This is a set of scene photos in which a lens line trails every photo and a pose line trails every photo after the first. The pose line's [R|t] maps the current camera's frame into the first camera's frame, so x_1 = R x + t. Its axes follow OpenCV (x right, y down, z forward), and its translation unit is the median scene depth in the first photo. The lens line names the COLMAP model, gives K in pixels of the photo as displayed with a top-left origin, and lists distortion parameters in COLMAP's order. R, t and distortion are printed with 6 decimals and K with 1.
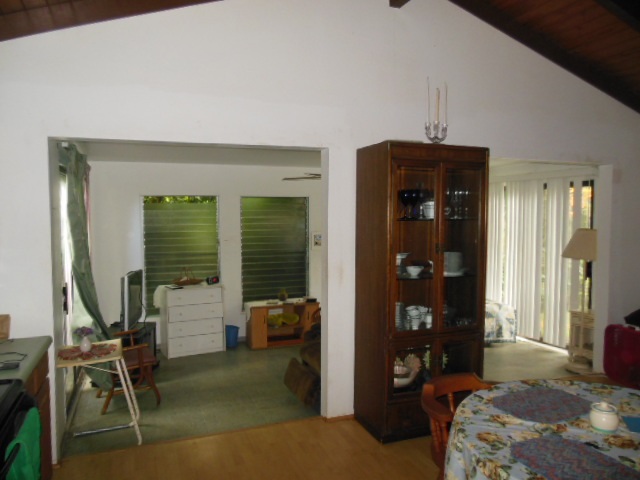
lens RADIAL K [[478.2, 0, 320.0], [0, 478.2, 240.0], [0, 0, 1]] dist [0.004056, -0.000299]
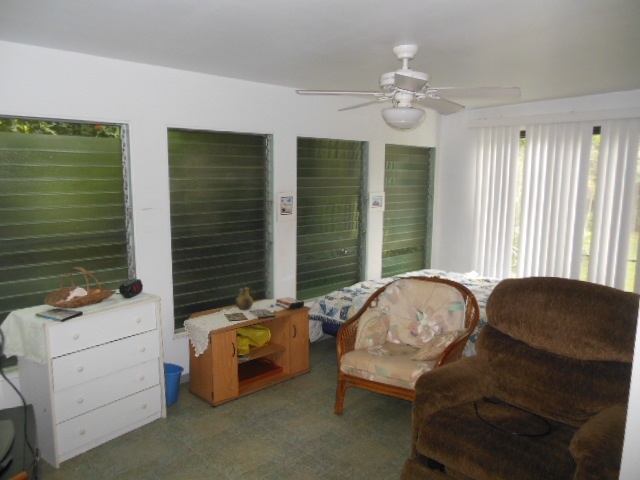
lens RADIAL K [[478.2, 0, 320.0], [0, 478.2, 240.0], [0, 0, 1]] dist [0.004056, -0.000299]
pose [[0.924510, -0.046853, 0.378268, -0.229390], [0.012203, 0.995546, 0.093484, -0.014279], [-0.380964, -0.081811, 0.920963, 0.445184]]
